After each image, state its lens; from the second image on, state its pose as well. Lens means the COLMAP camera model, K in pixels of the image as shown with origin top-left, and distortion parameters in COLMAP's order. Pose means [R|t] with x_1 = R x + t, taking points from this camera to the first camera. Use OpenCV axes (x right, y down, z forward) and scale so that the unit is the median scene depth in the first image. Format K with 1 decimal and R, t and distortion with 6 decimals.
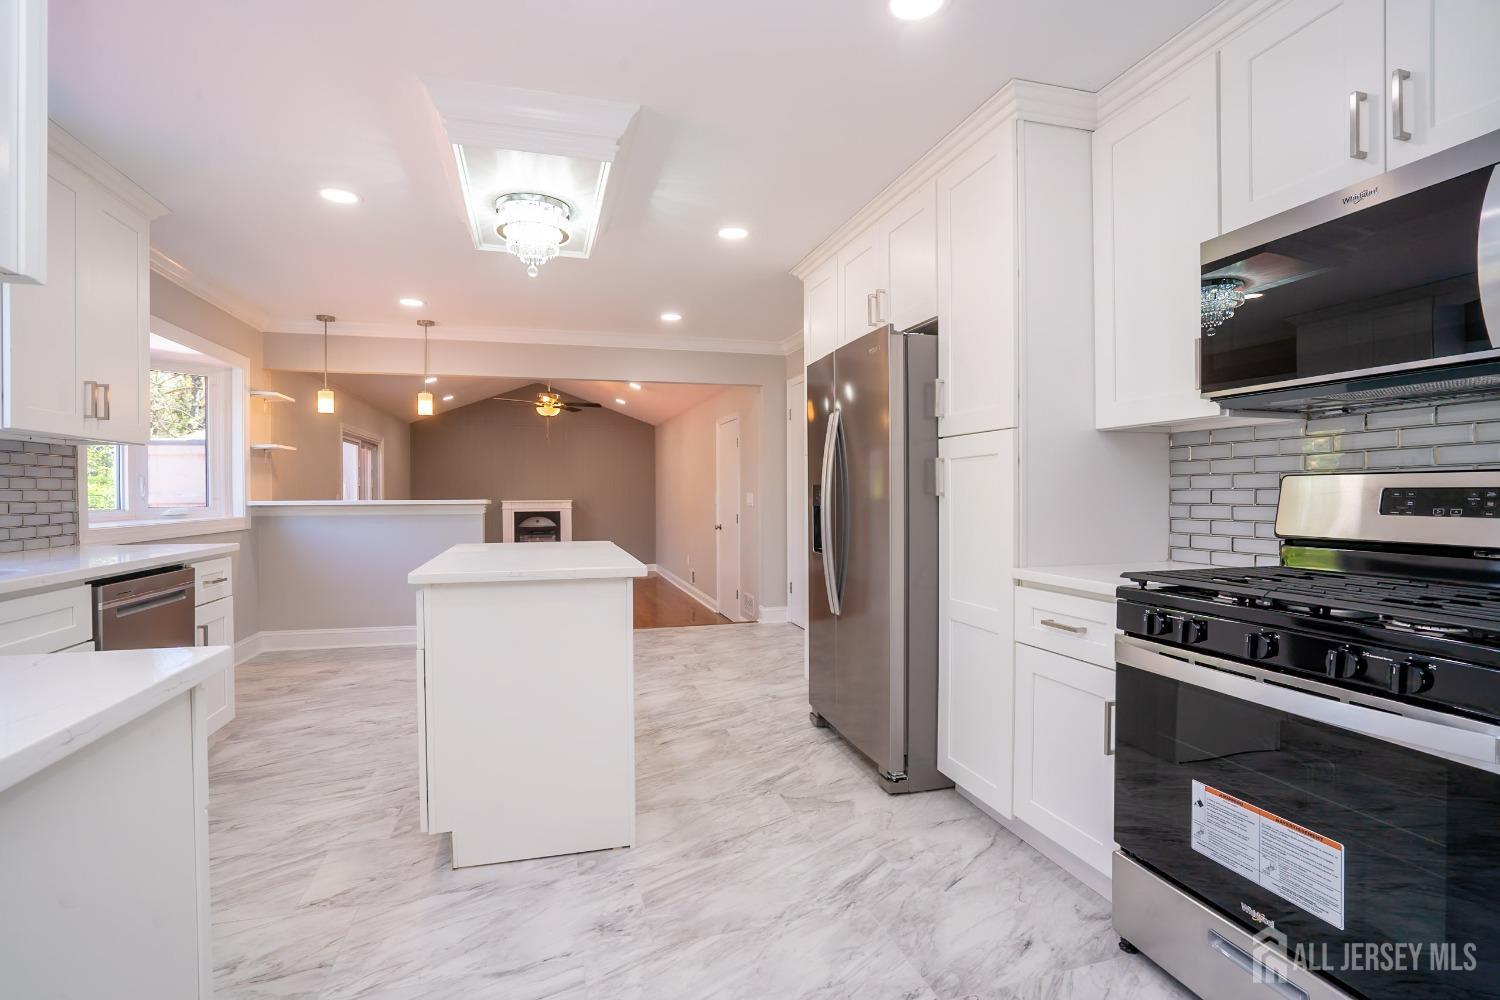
lens RADIAL K [[695.4, 0, 742.9], [0, 695.4, 499.3], [0, 0, 1]] dist [-0.064284, 0.026724]
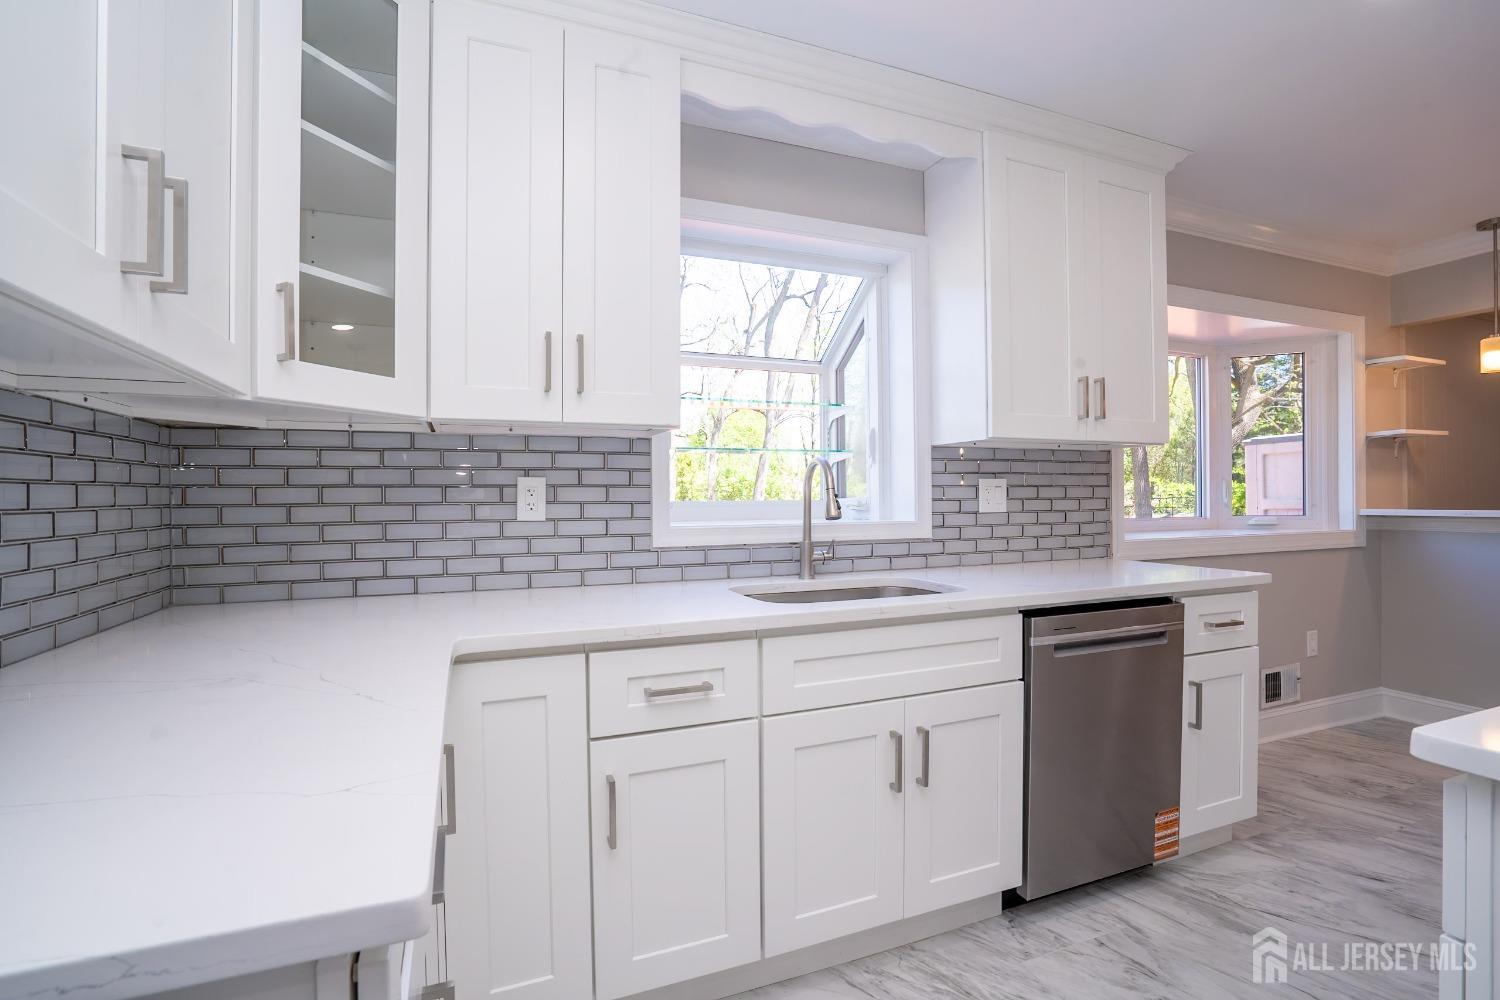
lens RADIAL K [[695.4, 0, 742.9], [0, 695.4, 499.3], [0, 0, 1]] dist [-0.064284, 0.026724]
pose [[0.097601, 0.005185, -0.995212, -0.099707], [-0.002941, 0.999984, 0.004921, -0.014994], [0.995221, 0.002447, 0.097615, 0.391350]]
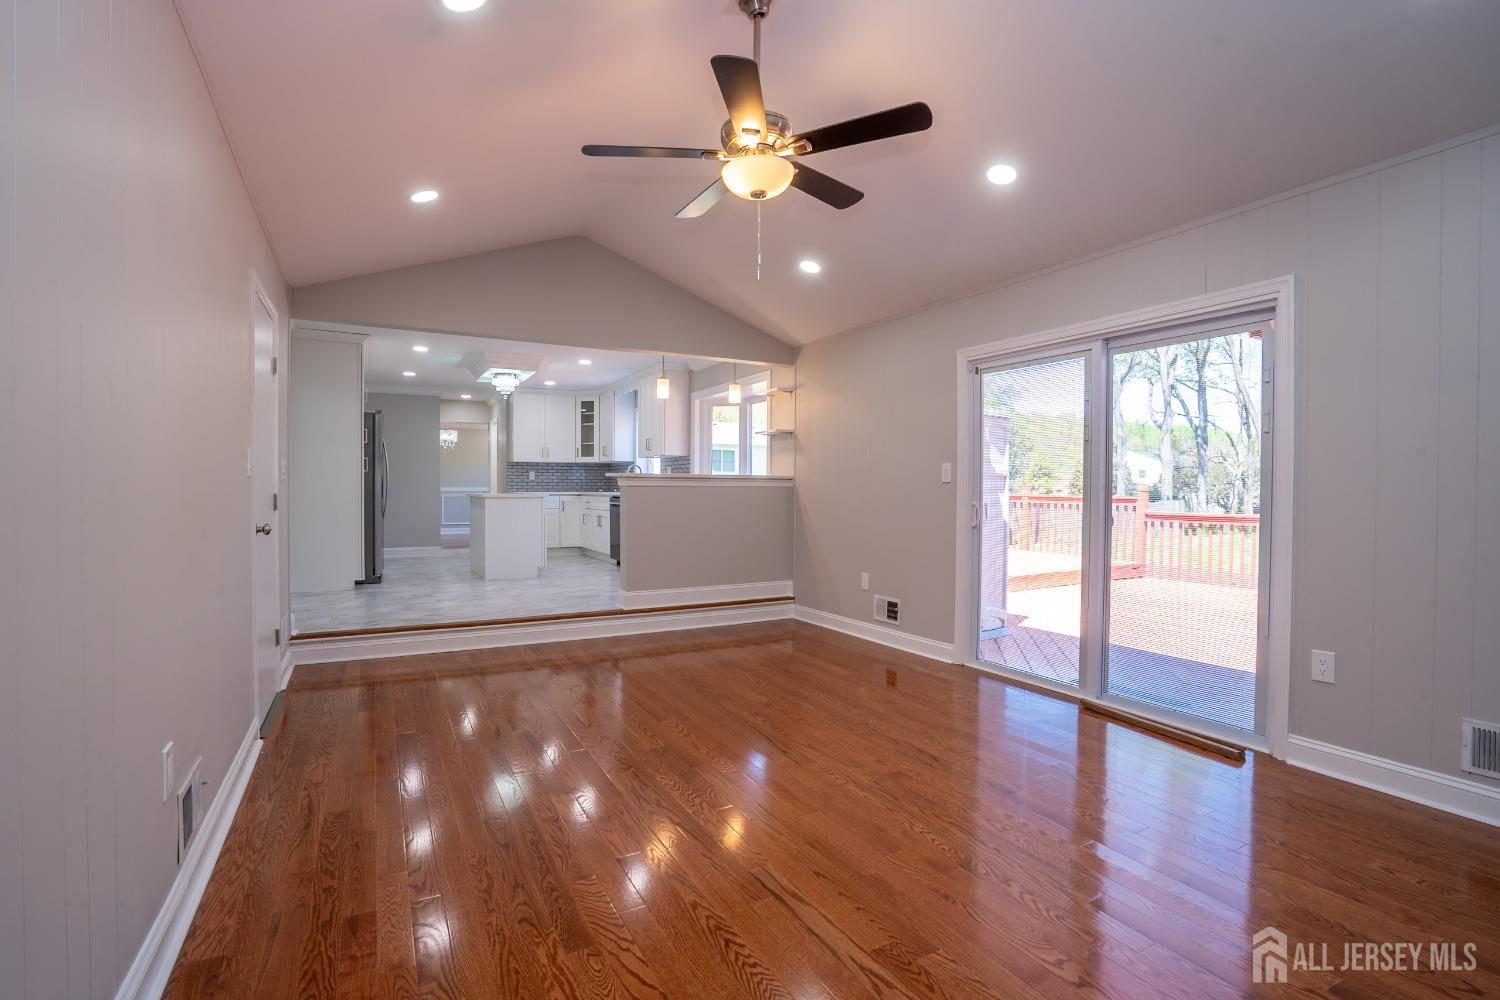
lens RADIAL K [[691.0, 0, 741.8], [0, 691.0, 501.2], [0, 0, 1]] dist [-0.059295, 0.020299]
pose [[-0.975414, 0.004967, -0.220325, -0.575719], [-0.001049, 0.999630, 0.027179, 0.026448], [0.220378, 0.026742, -0.975048, 3.654395]]
